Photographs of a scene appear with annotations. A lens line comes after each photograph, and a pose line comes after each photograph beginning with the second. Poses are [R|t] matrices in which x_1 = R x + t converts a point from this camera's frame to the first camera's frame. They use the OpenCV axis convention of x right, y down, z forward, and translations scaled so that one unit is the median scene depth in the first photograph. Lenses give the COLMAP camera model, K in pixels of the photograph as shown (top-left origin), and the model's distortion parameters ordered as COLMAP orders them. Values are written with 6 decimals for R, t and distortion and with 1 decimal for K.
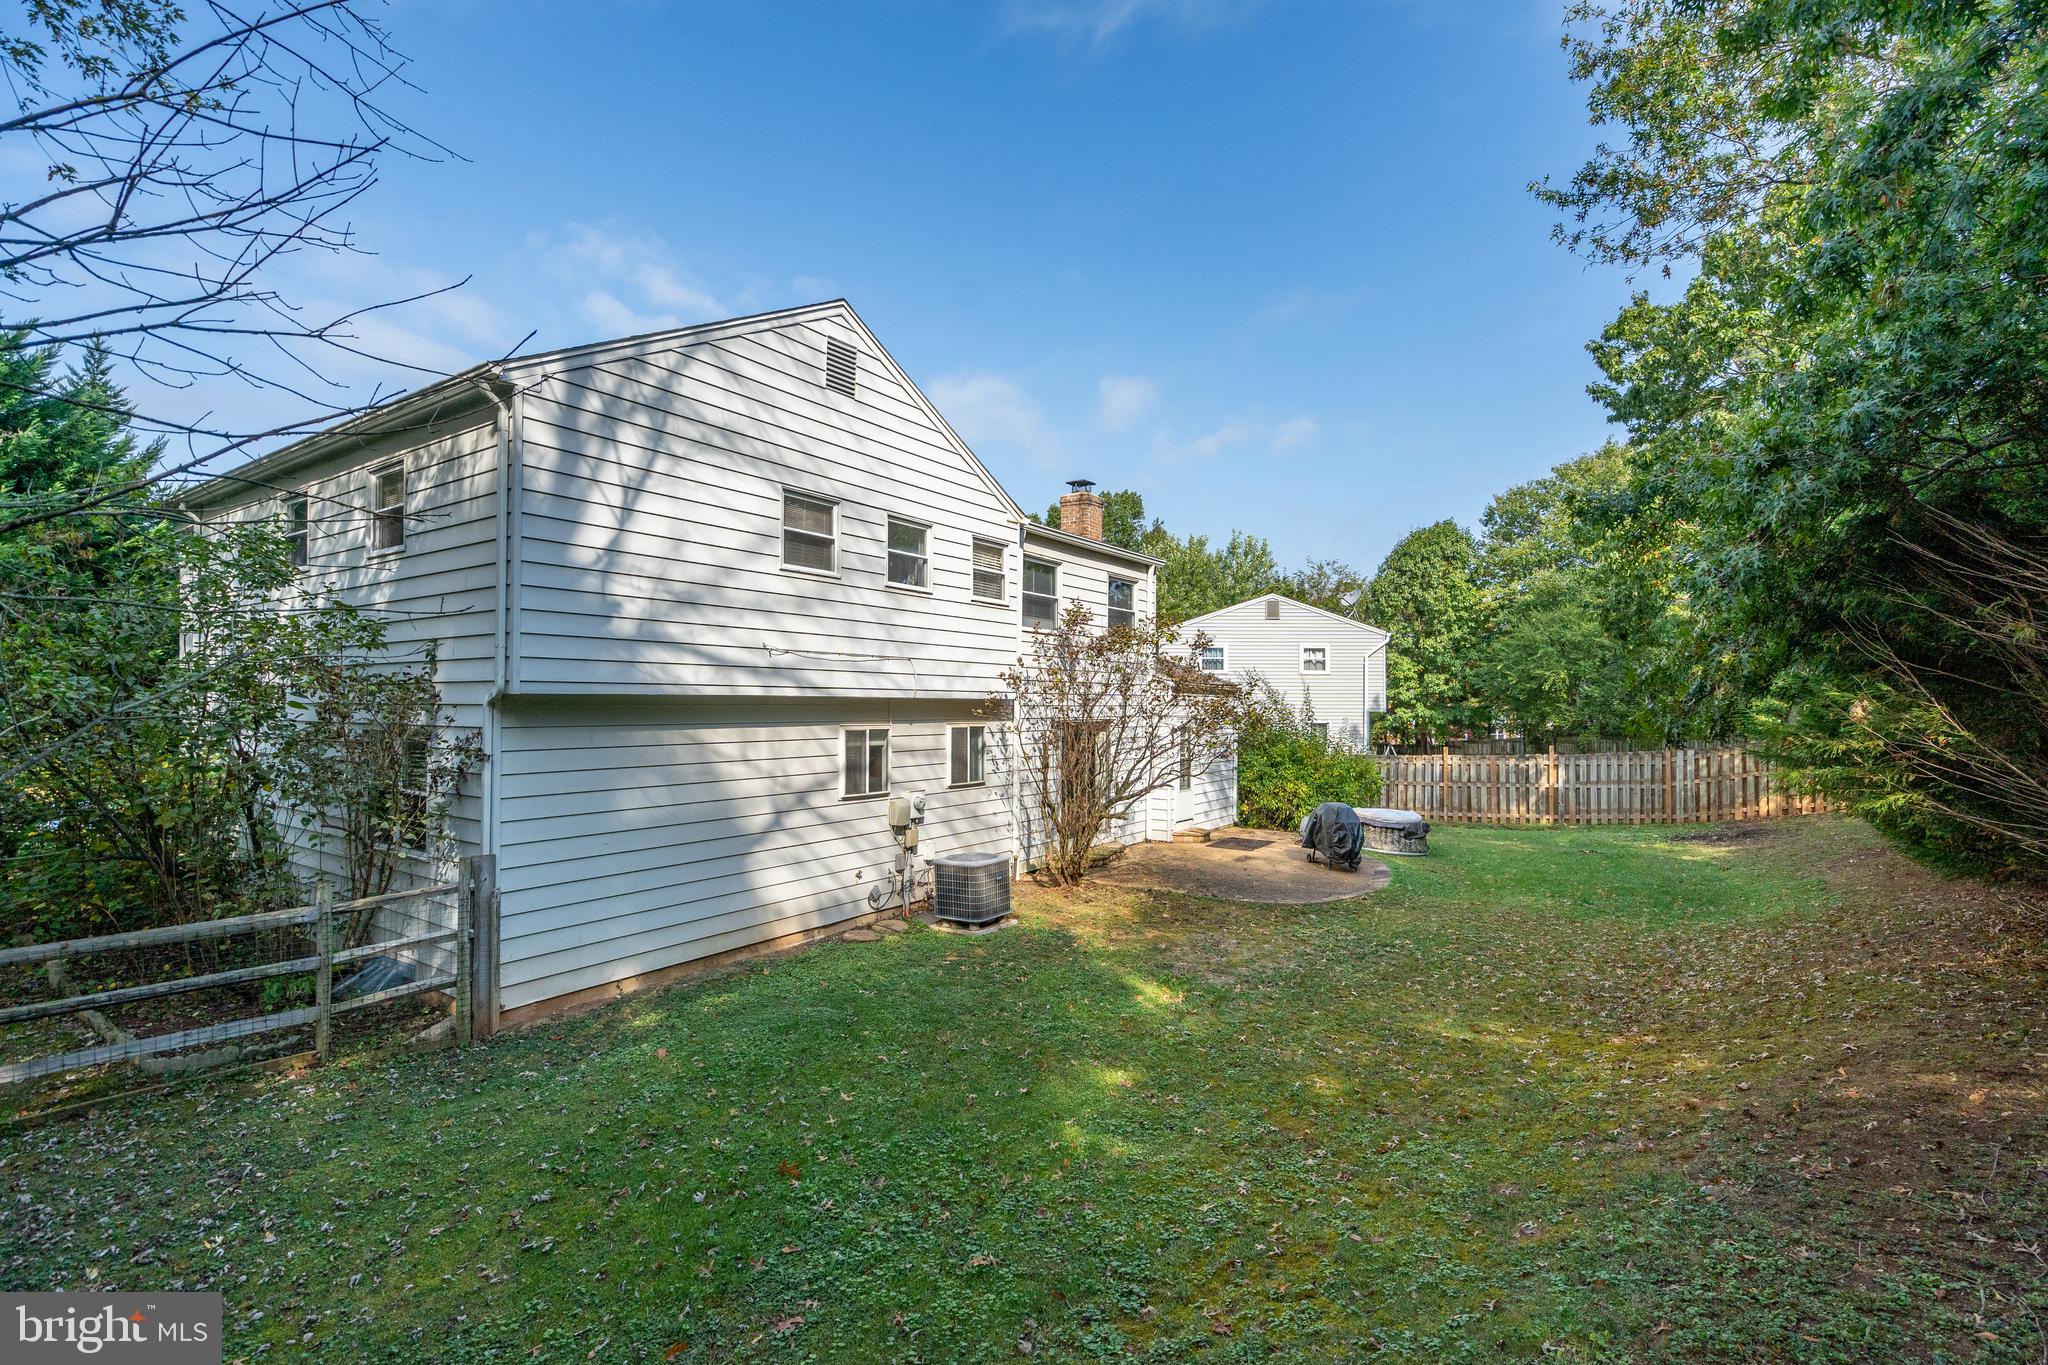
lens RADIAL K [[927.1, 0, 1028.1], [0, 927.1, 693.1], [0, 0, 1]] dist [-0.002813, 0.000886]
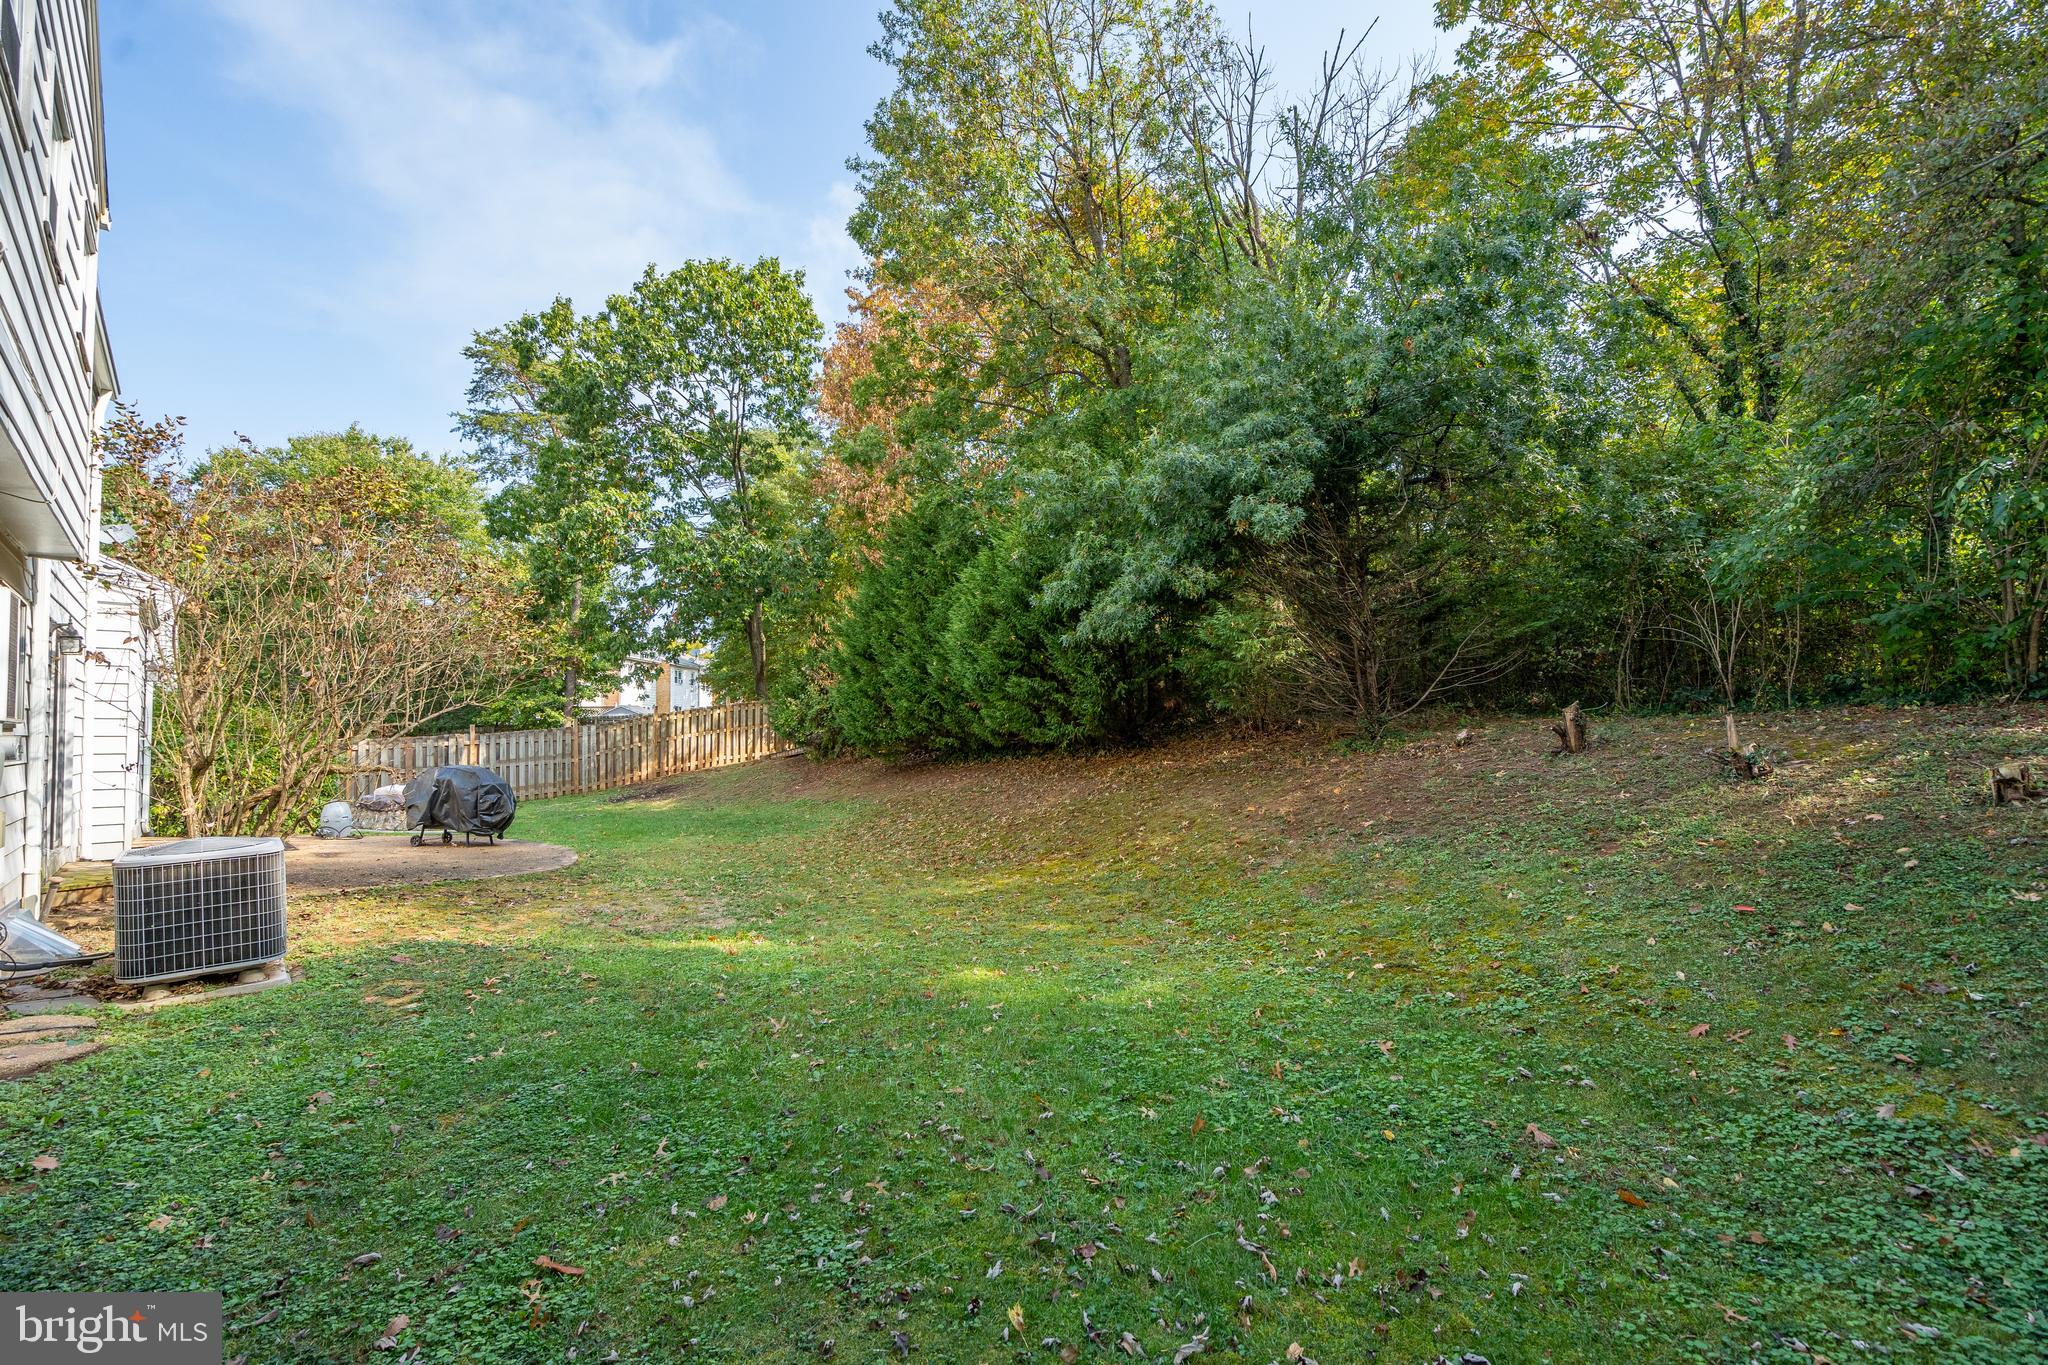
lens RADIAL K [[927.1, 0, 1028.1], [0, 927.1, 693.1], [0, 0, 1]] dist [-0.002813, 0.000886]
pose [[0.235681, 0.030012, 0.971367, -0.230636], [0.001754, 0.999508, -0.031307, 0.058514], [-0.971829, 0.009082, 0.235513, 0.238926]]
